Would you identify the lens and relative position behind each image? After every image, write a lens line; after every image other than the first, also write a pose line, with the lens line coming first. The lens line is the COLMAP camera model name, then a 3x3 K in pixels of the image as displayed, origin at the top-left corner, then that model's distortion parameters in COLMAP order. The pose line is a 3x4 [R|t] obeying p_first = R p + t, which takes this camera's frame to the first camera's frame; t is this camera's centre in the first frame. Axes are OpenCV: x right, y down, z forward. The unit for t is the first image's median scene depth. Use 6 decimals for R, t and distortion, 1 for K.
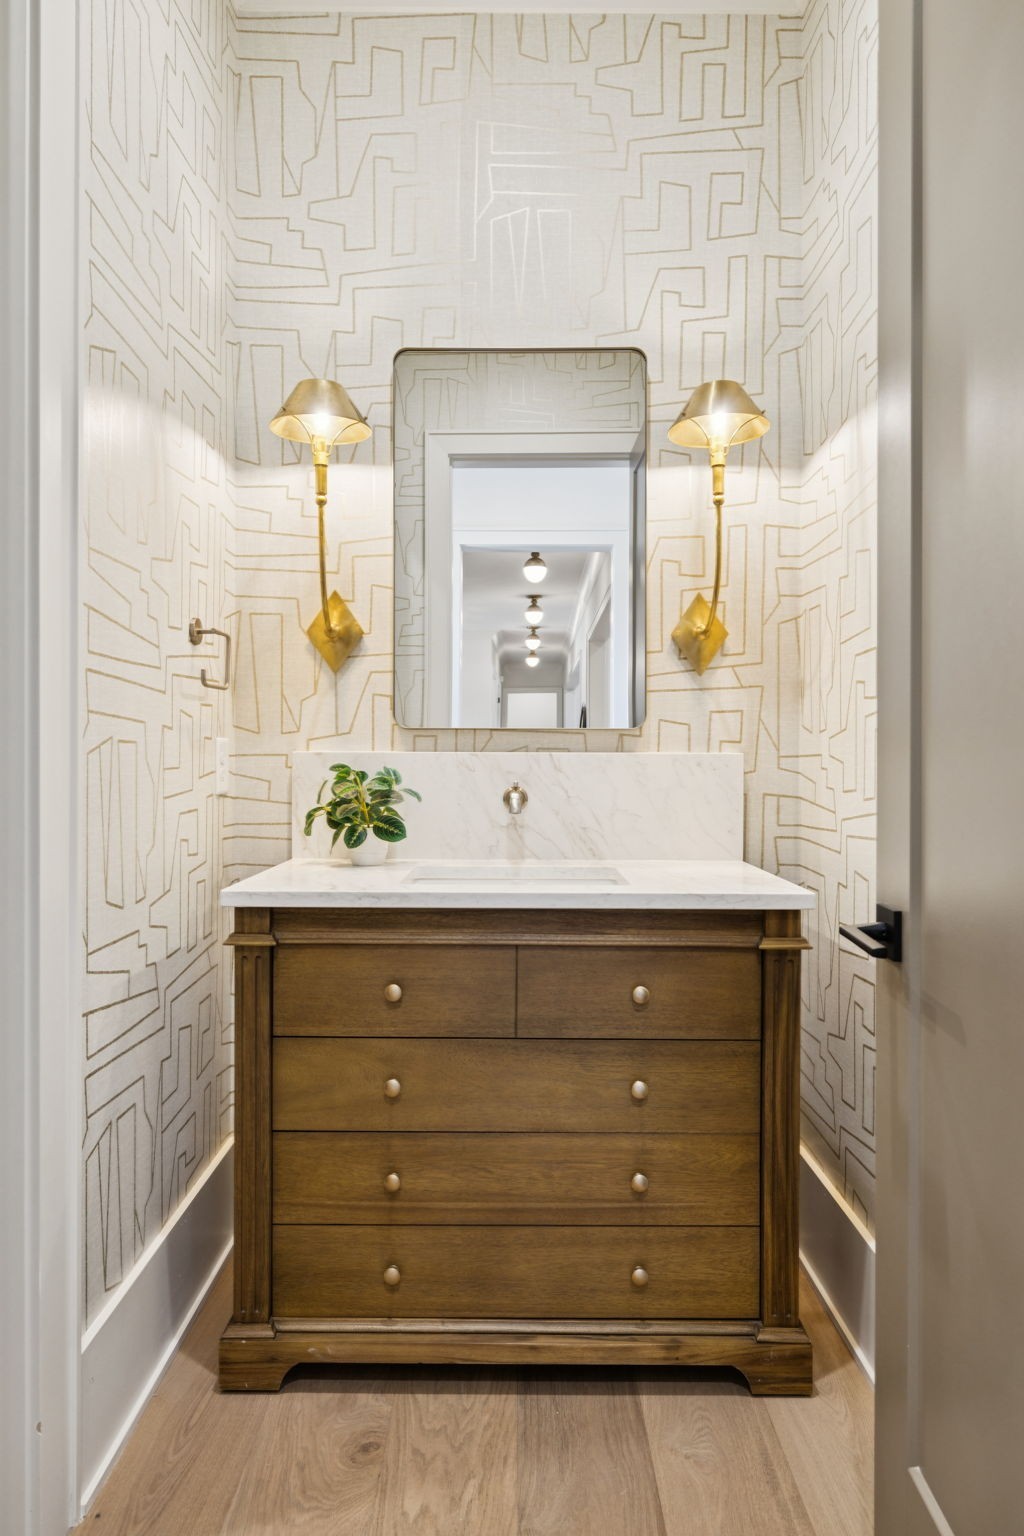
lens RADIAL K [[1118.1, 0, 512.0], [0, 1118.1, 768.0], [0, 0, 1]] dist [-0.000352, -0.000398]
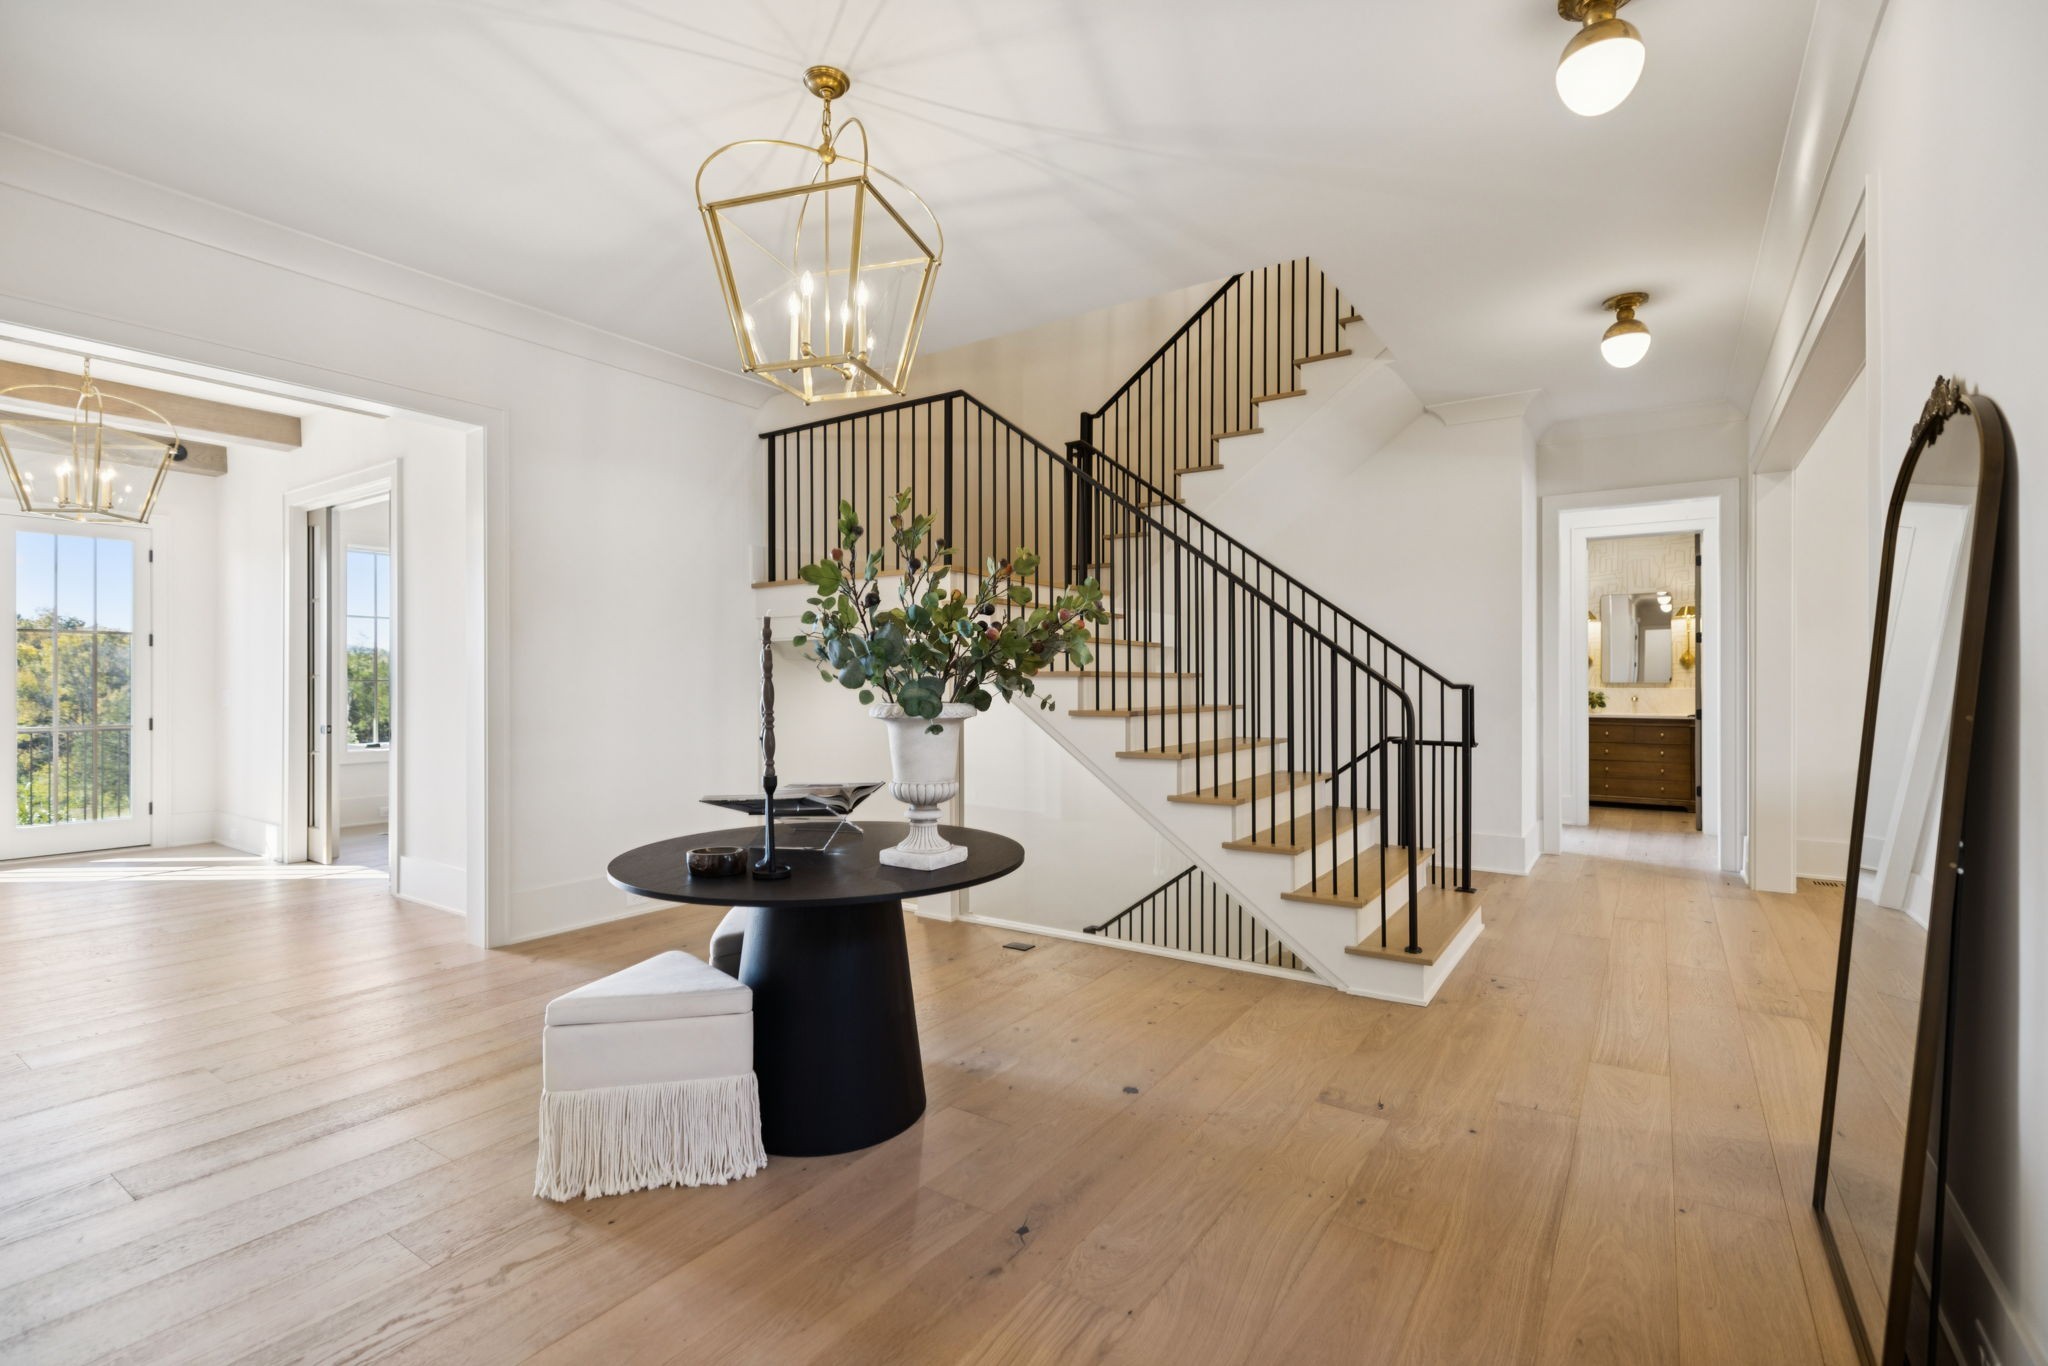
lens RADIAL K [[934.5, 0, 1024.0], [0, 934.5, 683.0], [0, 0, 1]] dist [0.021942, -0.000126]
pose [[0.831343, -0.005796, -0.555729, 0.084427], [0.000856, 0.999958, -0.009148, -0.003965], [0.555759, 0.007129, 0.831313, -4.243682]]
